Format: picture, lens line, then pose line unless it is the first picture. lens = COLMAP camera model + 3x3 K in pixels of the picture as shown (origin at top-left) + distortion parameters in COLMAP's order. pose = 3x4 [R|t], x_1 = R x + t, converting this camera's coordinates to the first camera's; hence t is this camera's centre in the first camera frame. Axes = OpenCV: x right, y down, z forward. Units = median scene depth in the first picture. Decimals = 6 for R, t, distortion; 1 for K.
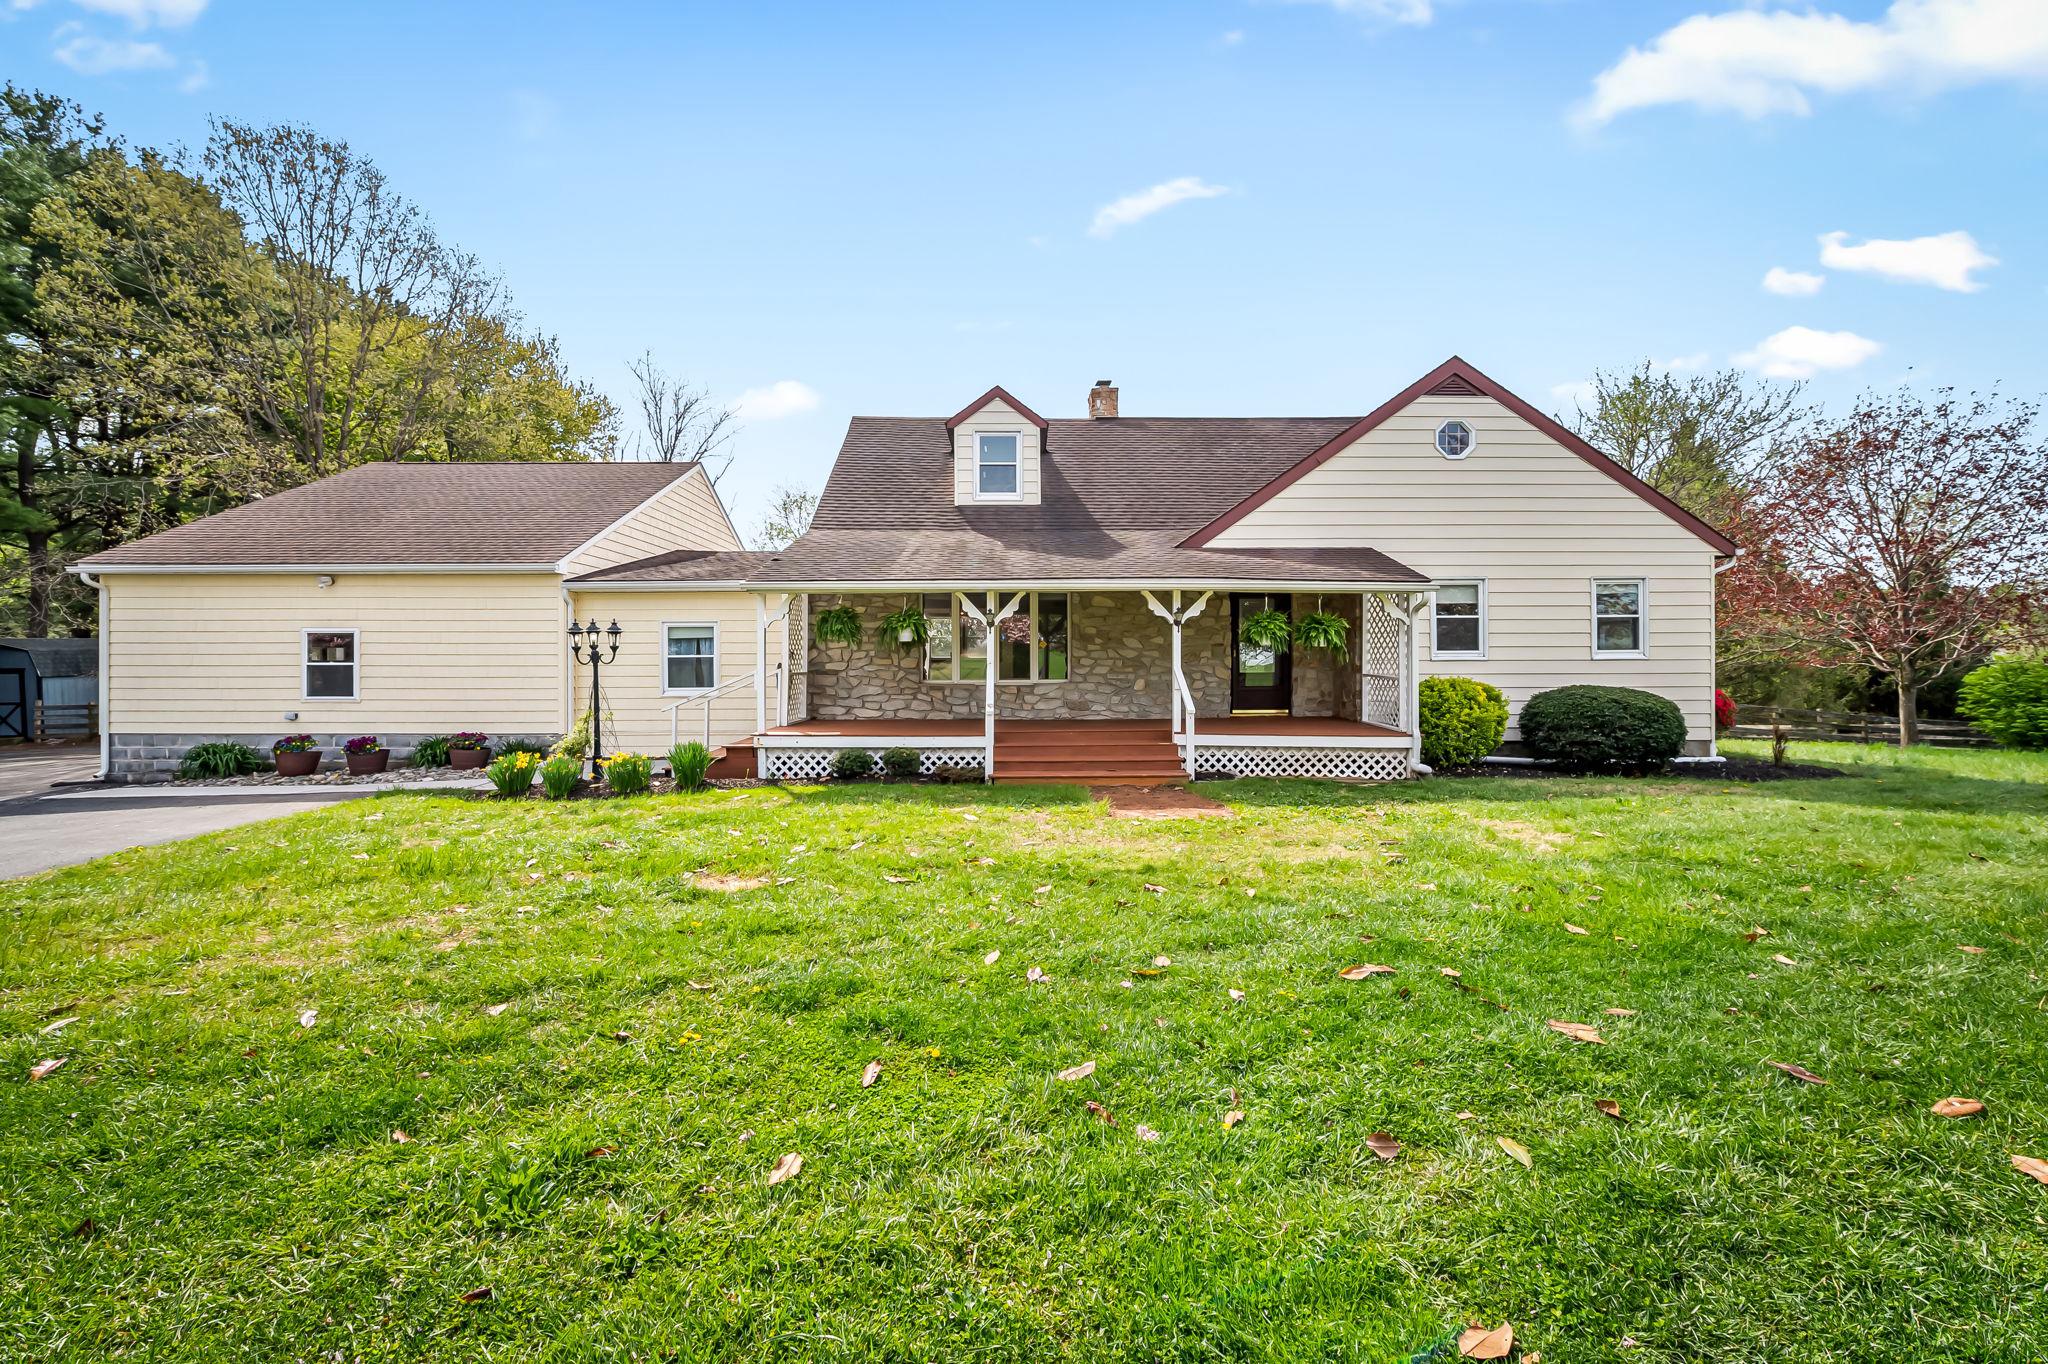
lens RADIAL K [[815.4, 0, 1021.7], [0, 815.4, 685.0], [0, 0, 1]] dist [-0.003785, -0.000610]
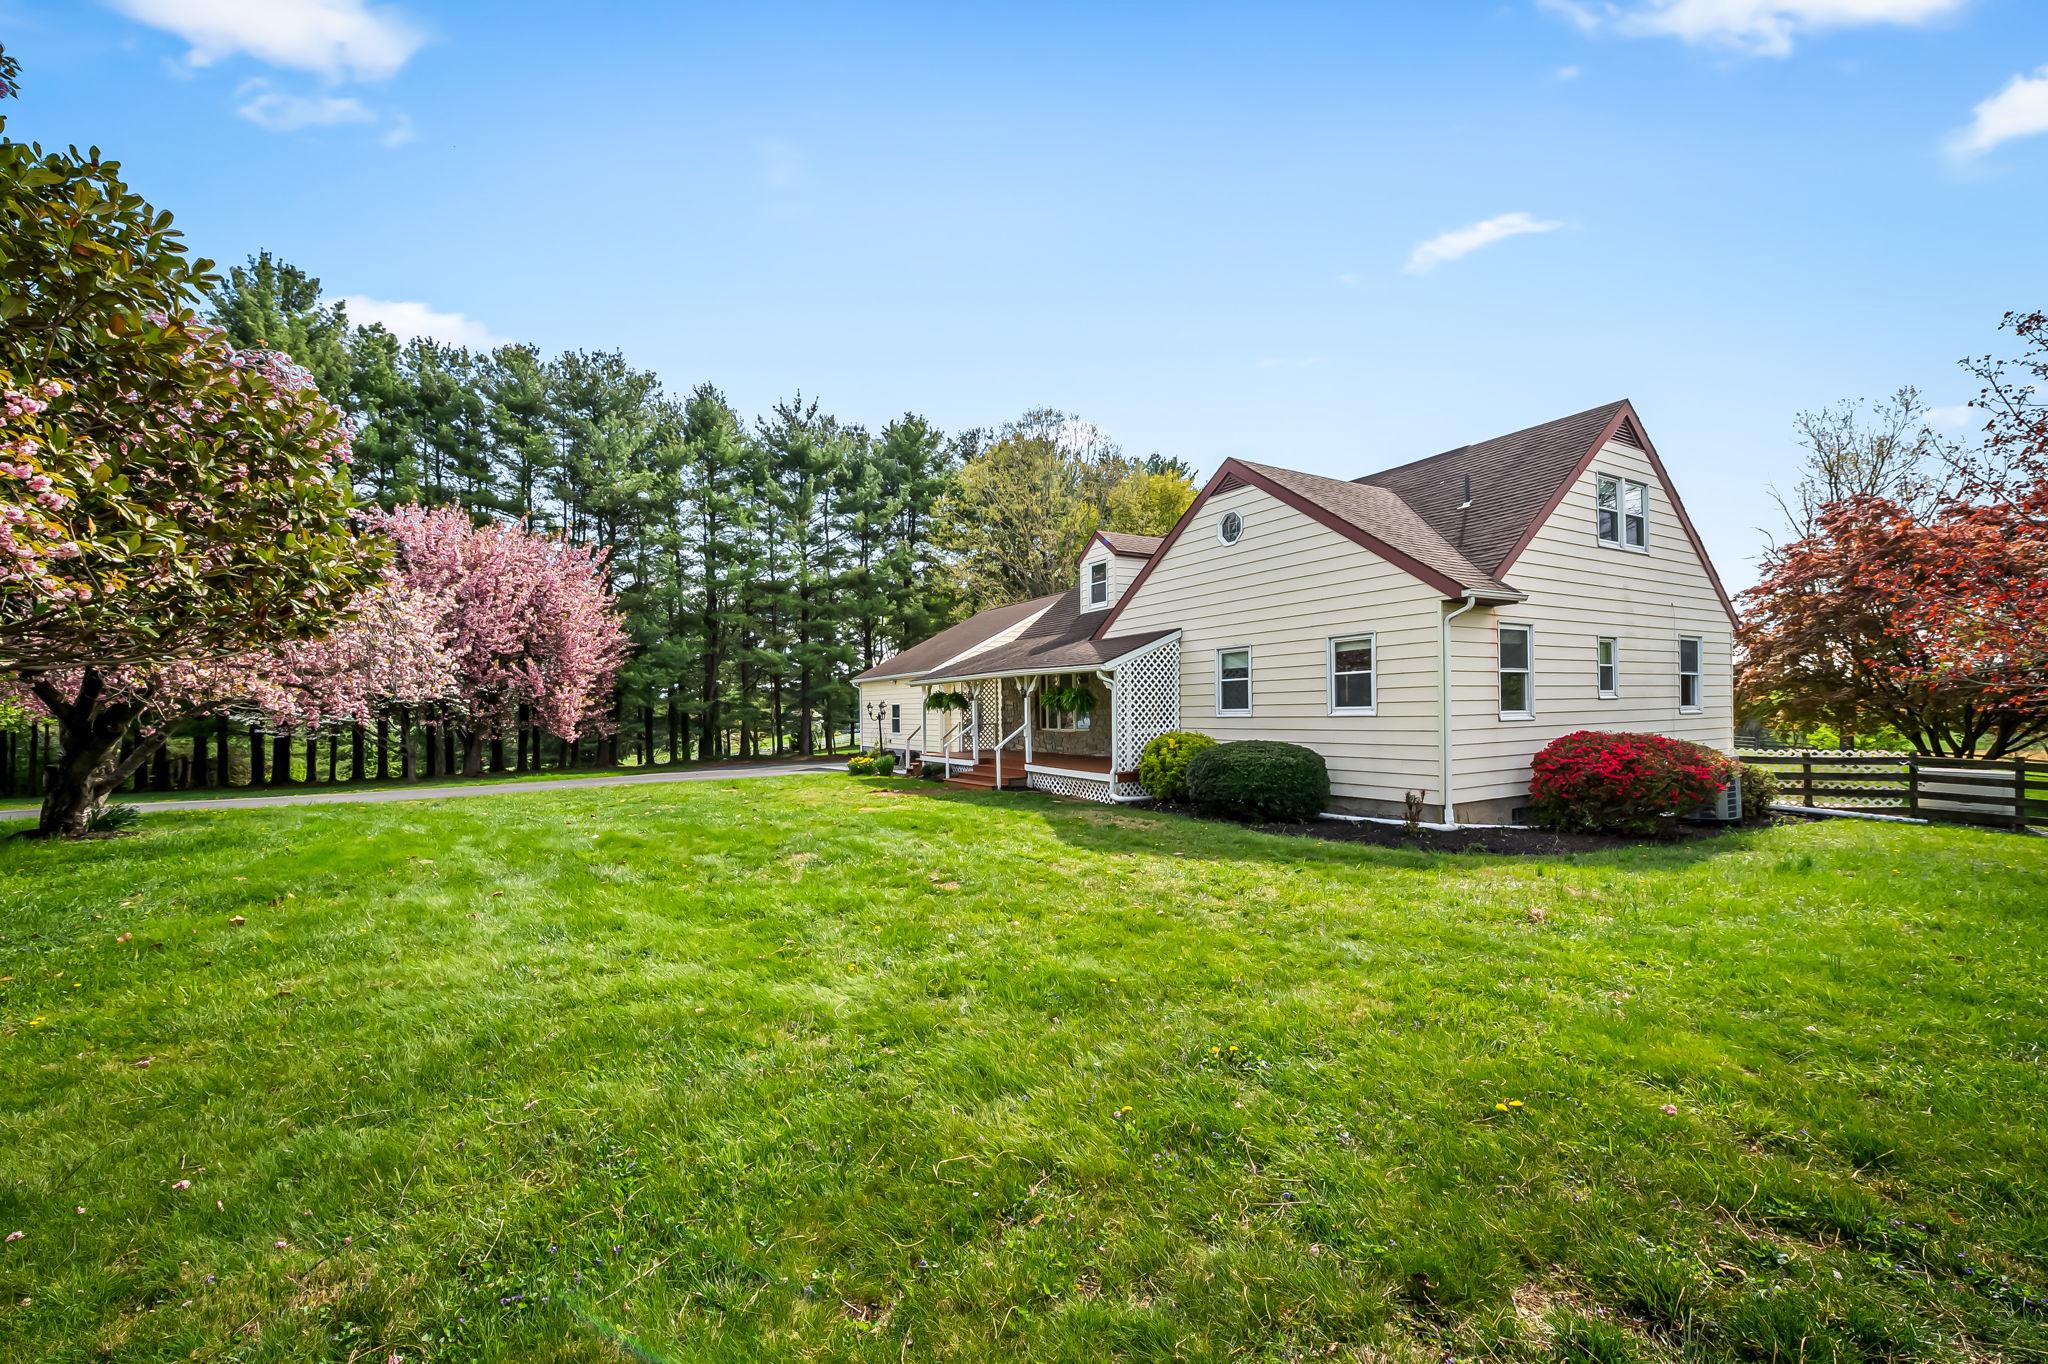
lens RADIAL K [[824.3, 0, 1028.2], [0, 824.3, 693.5], [0, 0, 1]] dist [-0.001951, -0.000266]
pose [[0.481036, -0.020474, -0.876462, 1.421643], [-0.007017, 0.999605, -0.027202, -0.030451], [0.876673, 0.019236, 0.480703, 0.181700]]
